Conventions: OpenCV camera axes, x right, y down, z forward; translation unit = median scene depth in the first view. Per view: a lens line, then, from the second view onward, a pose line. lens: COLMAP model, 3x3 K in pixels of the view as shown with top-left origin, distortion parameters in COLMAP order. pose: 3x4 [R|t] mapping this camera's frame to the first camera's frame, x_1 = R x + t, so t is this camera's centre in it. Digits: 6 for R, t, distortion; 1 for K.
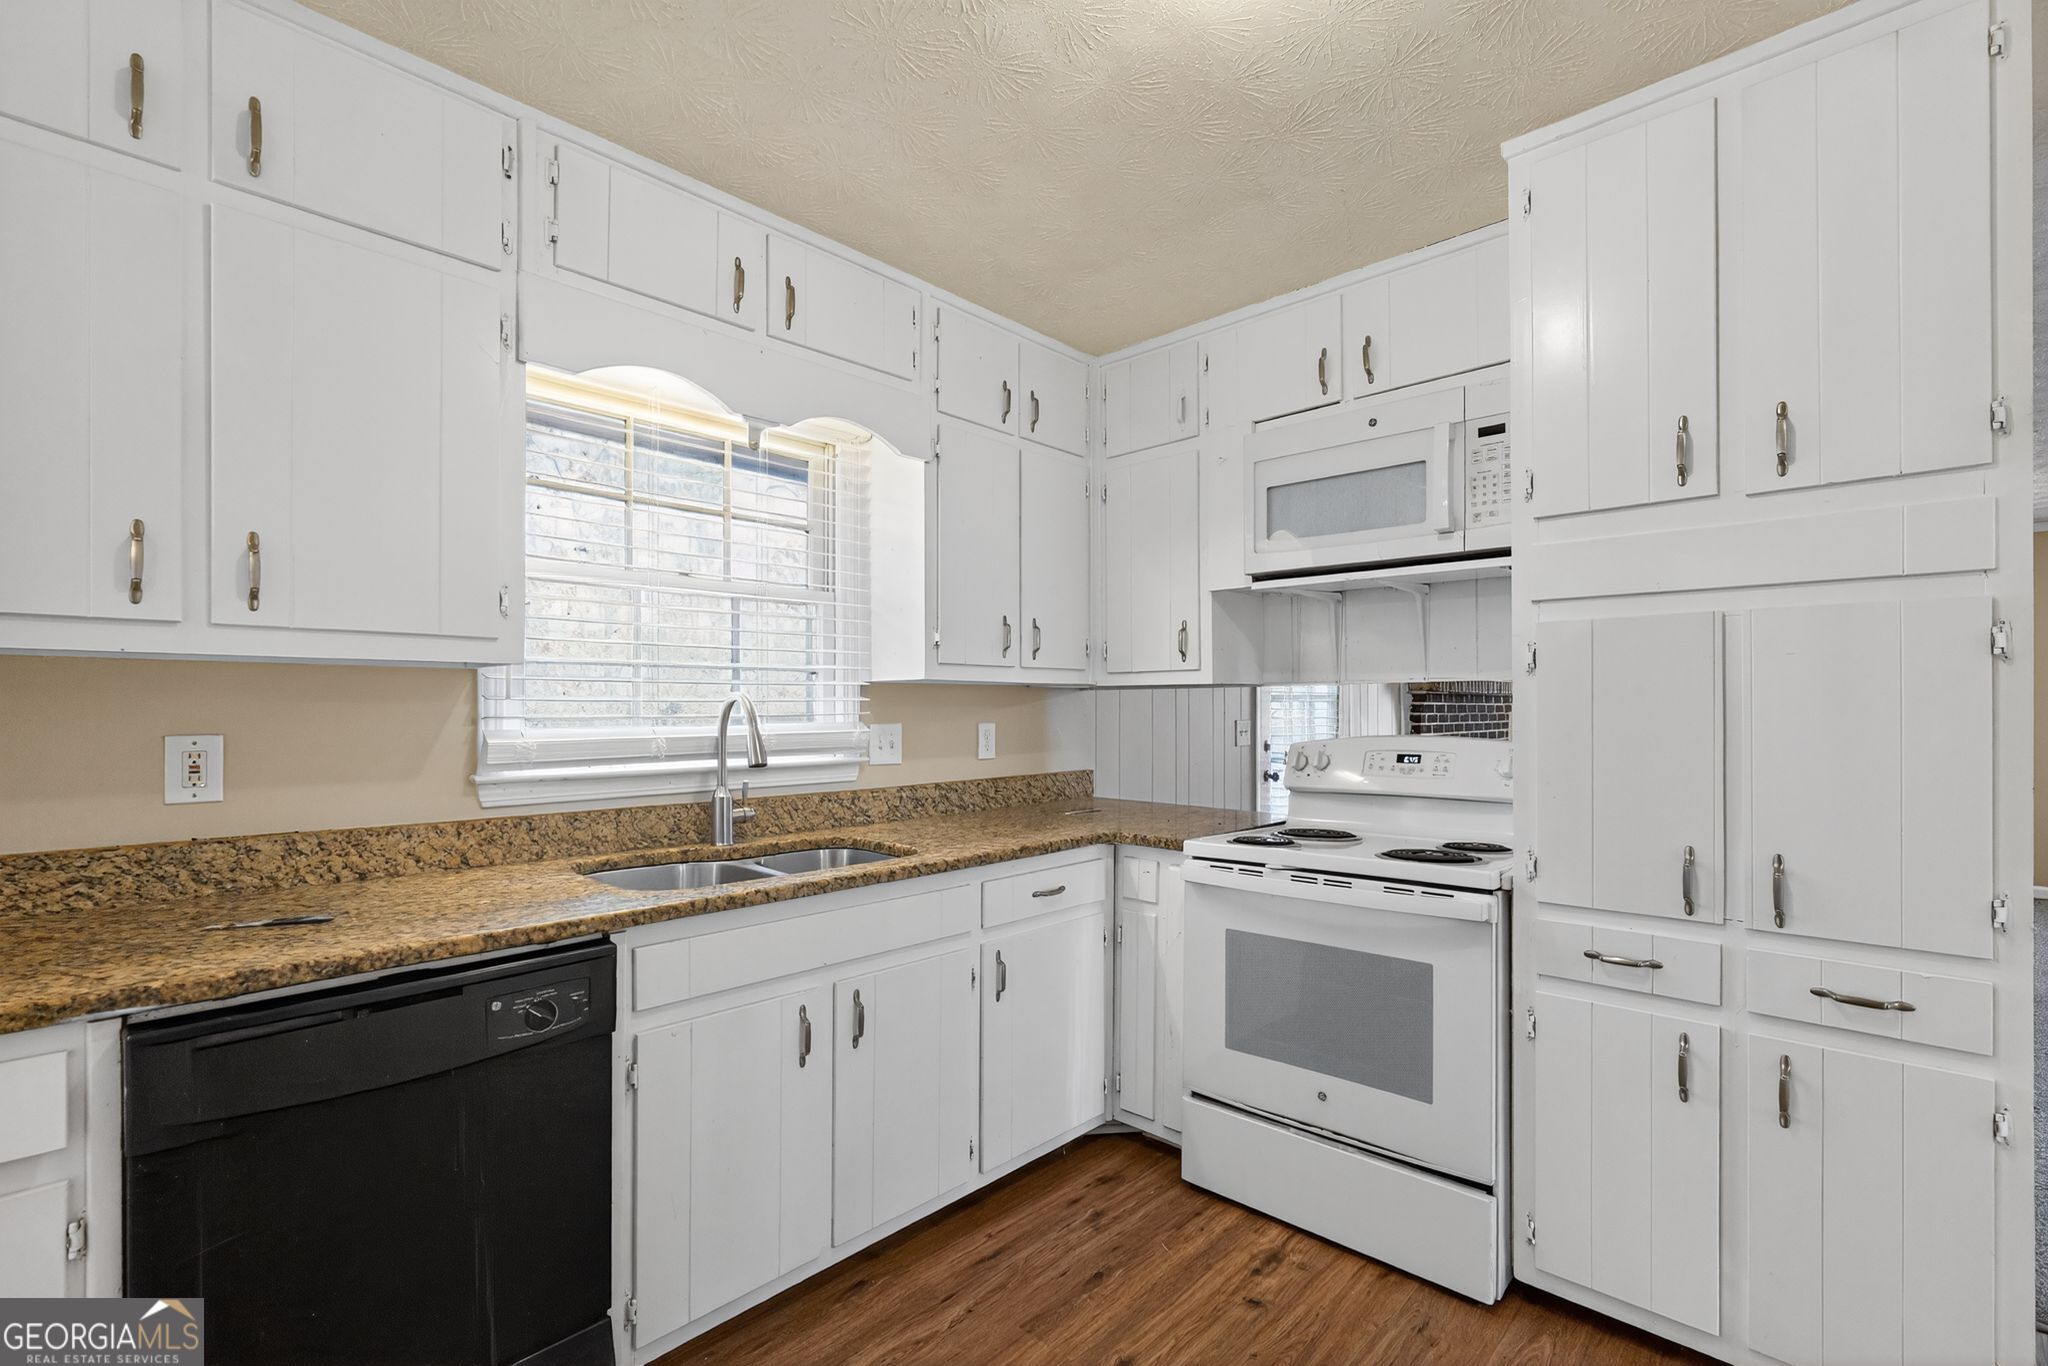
lens RADIAL K [[917.2, 0, 1022.0], [0, 917.2, 709.3], [0, 0, 1]] dist [-0.001864, 0.000994]
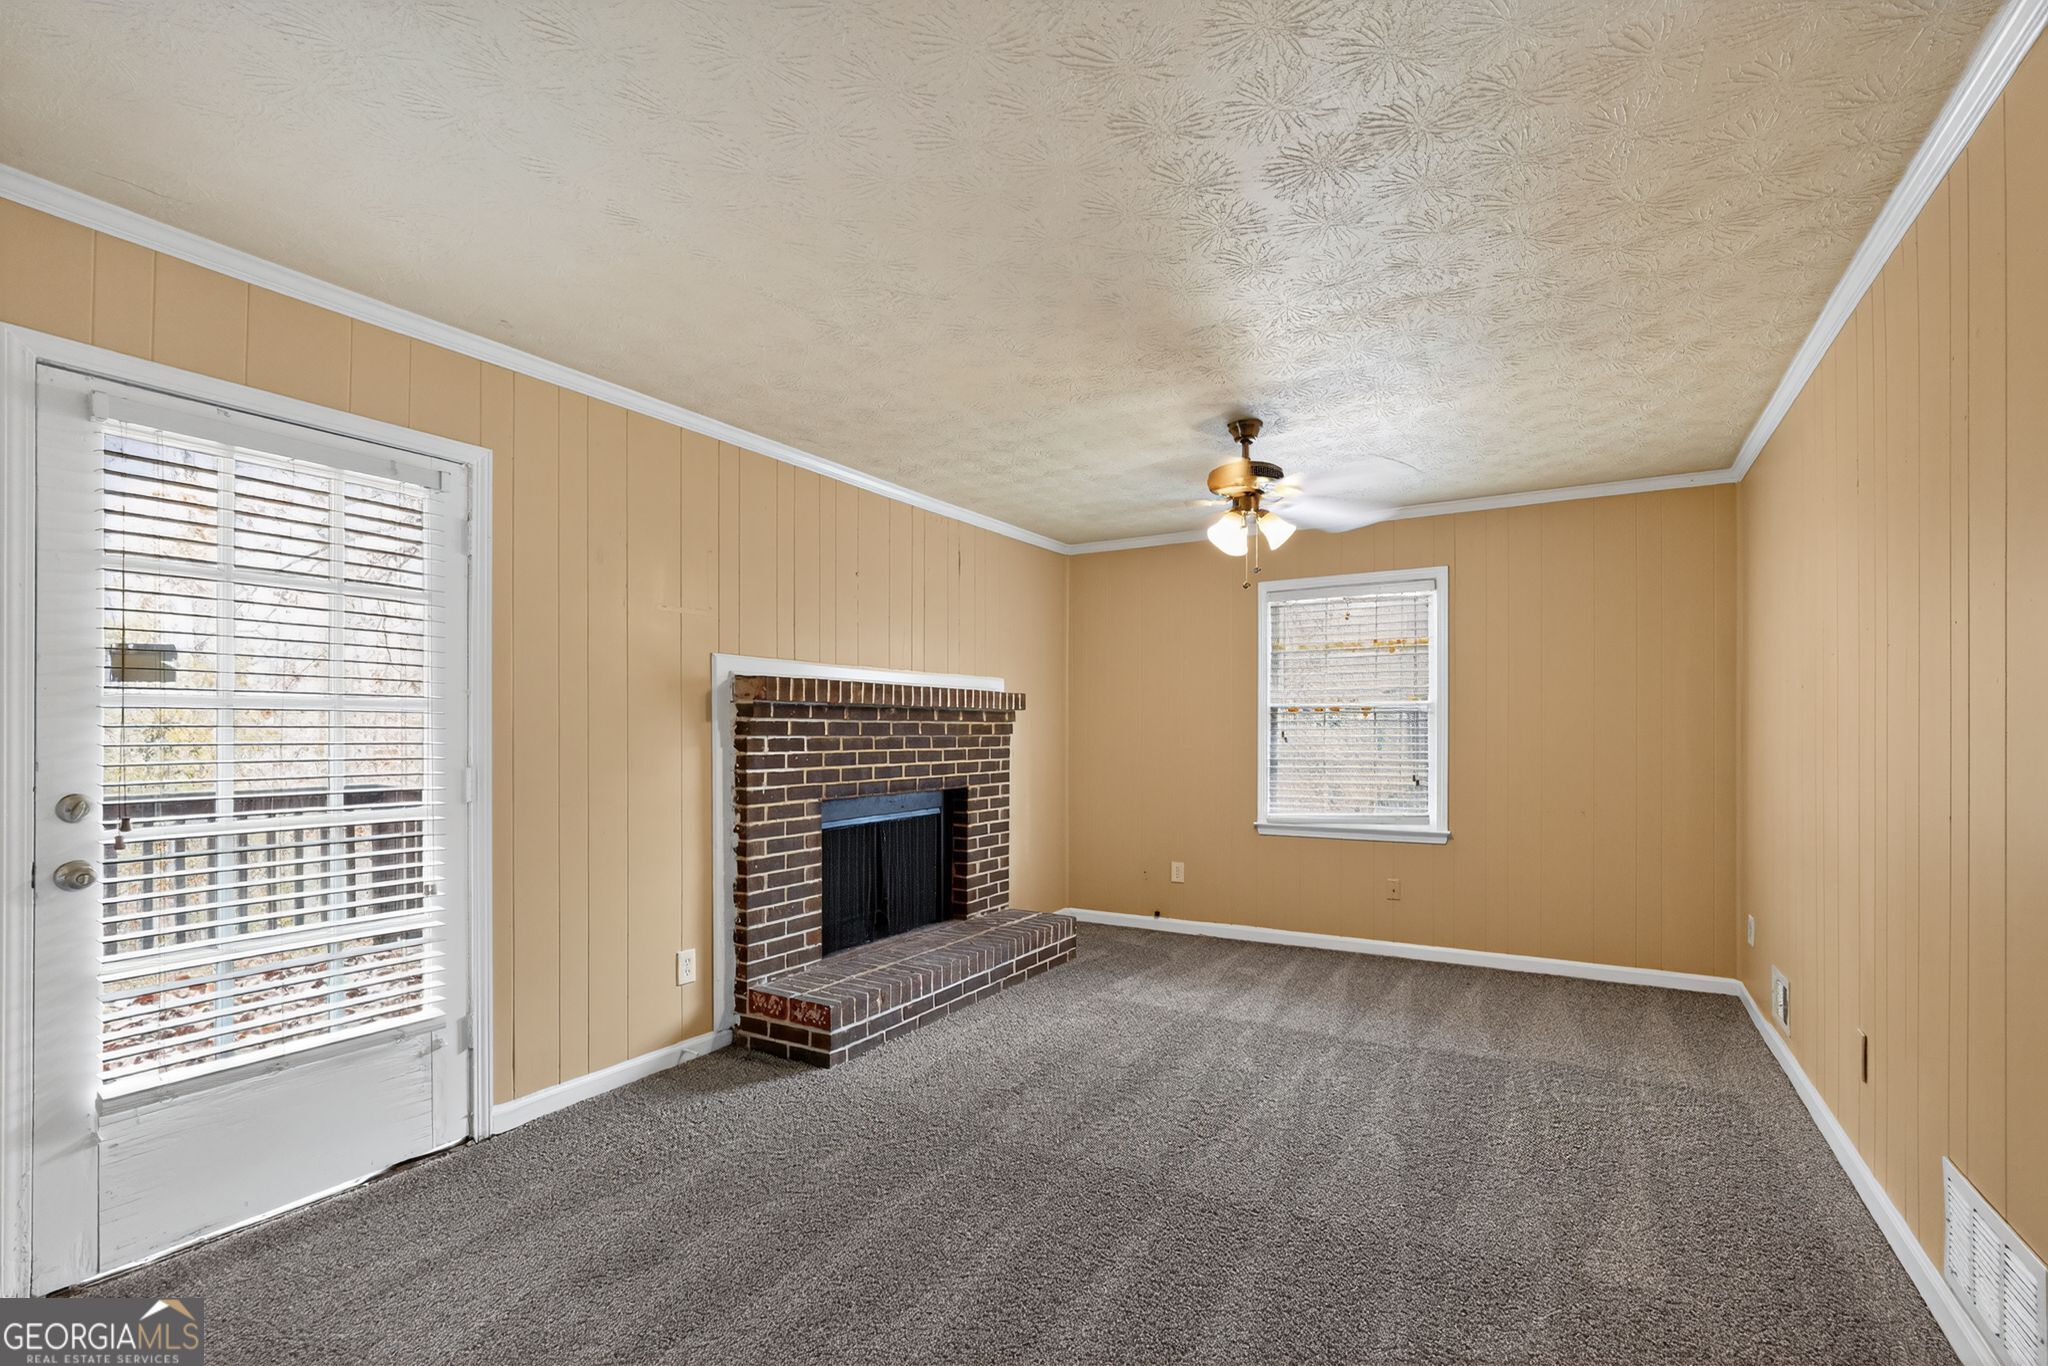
lens RADIAL K [[926.0, 0, 1025.1], [0, 926.0, 725.3], [0, 0, 1]] dist [0.002107, 0.000291]
pose [[0.975629, 0.002069, 0.219417, 1.359811], [-0.000992, 0.999987, -0.005018, 0.000376], [-0.219425, 0.004678, 0.975618, 1.024776]]
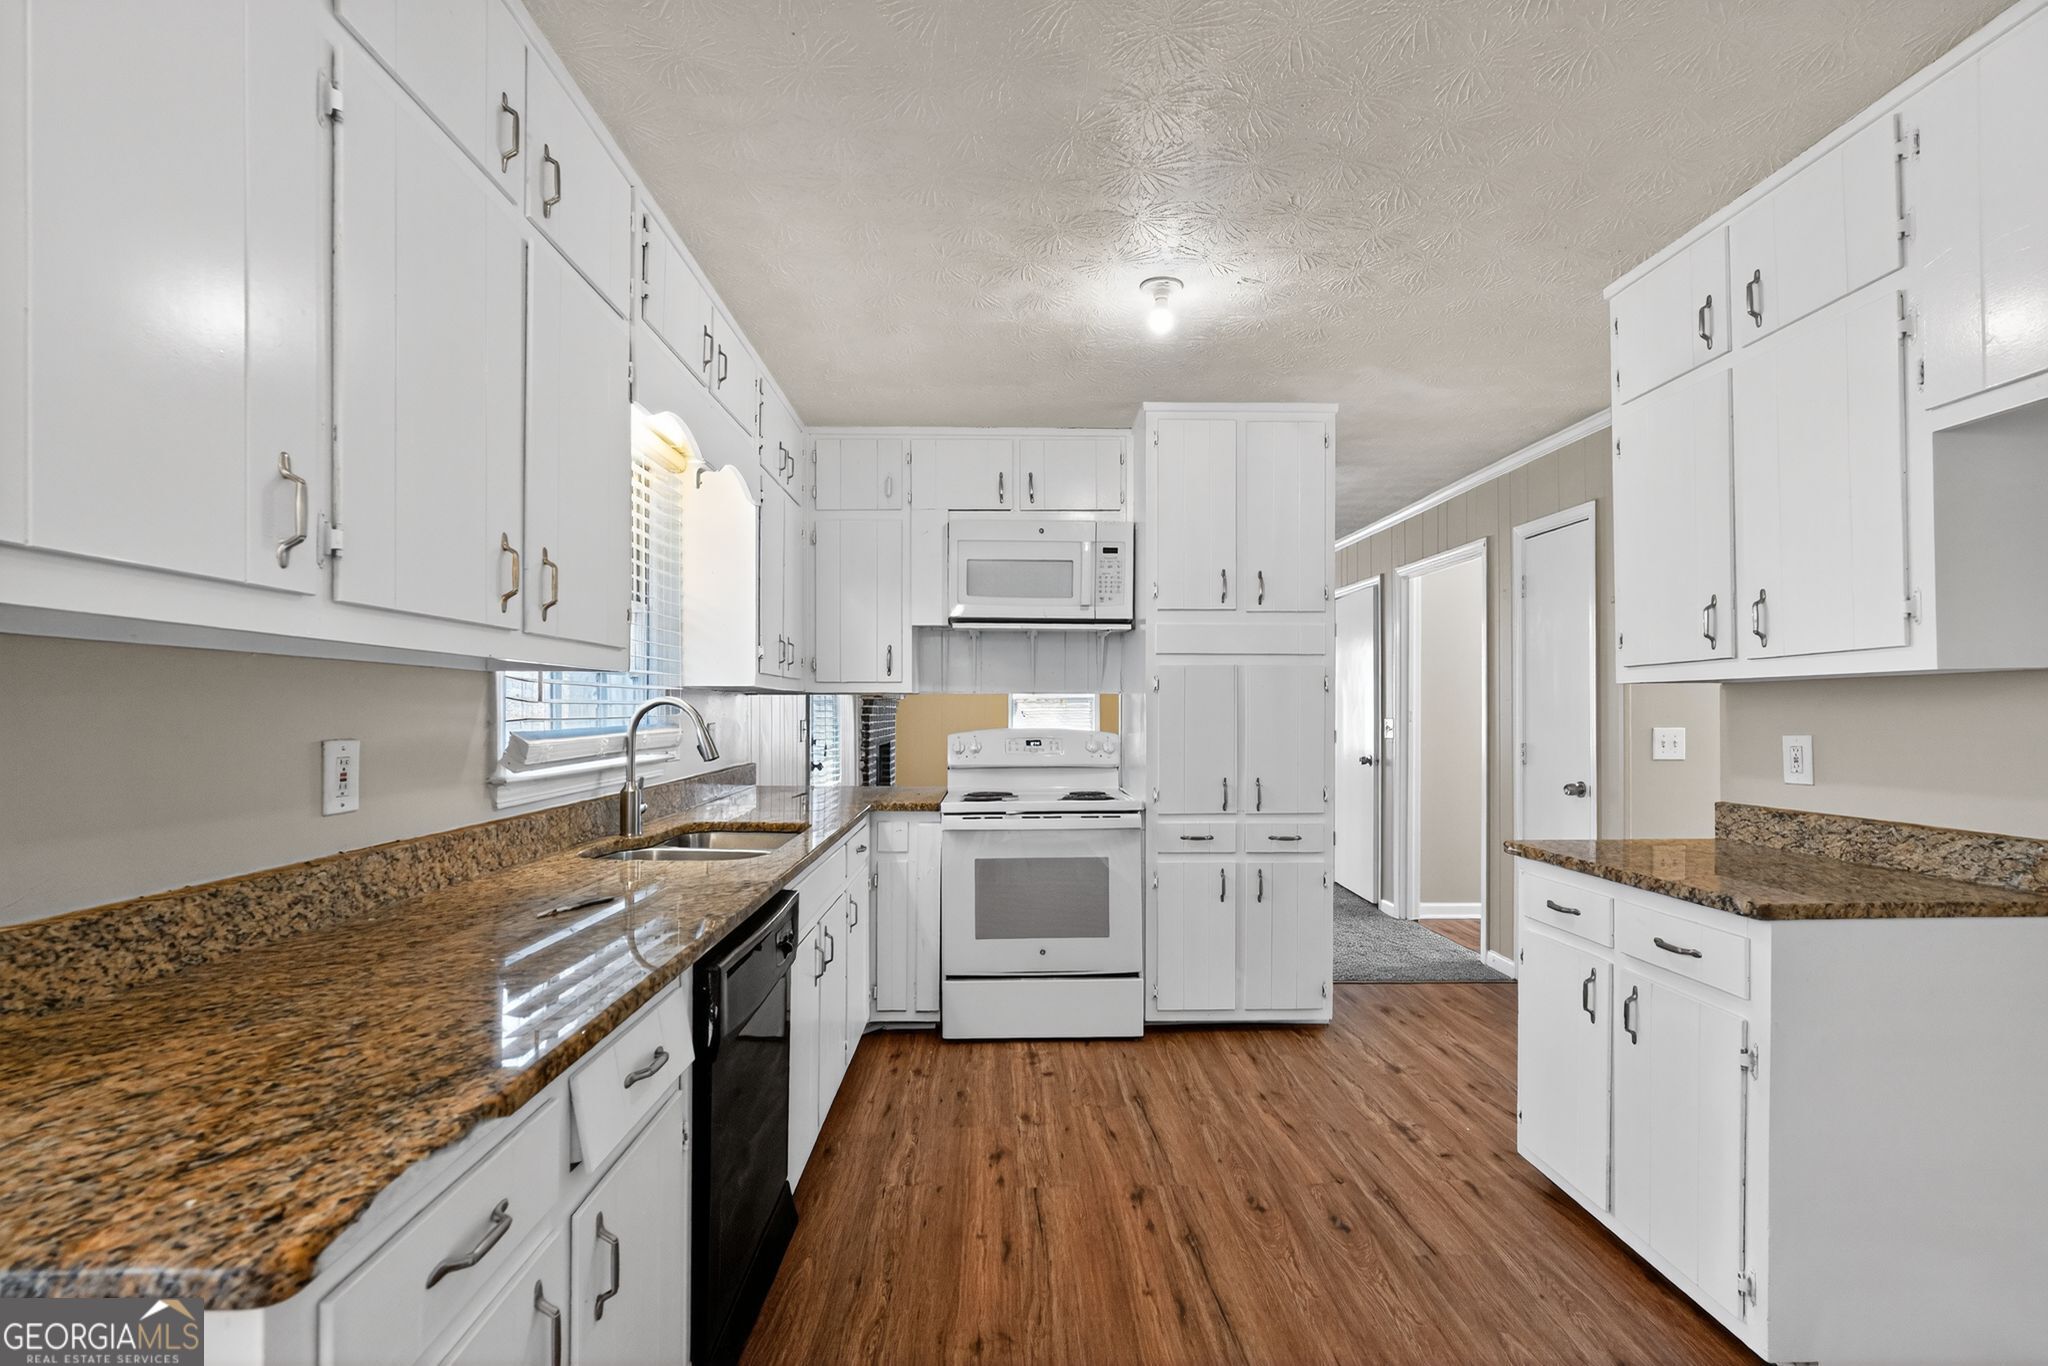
lens RADIAL K [[917.2, 0, 1022.0], [0, 917.2, 709.3], [0, 0, 1]] dist [-0.001864, 0.000994]
pose [[0.704843, 0.001364, 0.709362, -0.889779], [-0.000770, 0.999999, -0.001158, -0.001746], [-0.709363, 0.000269, 0.704843, -0.114555]]
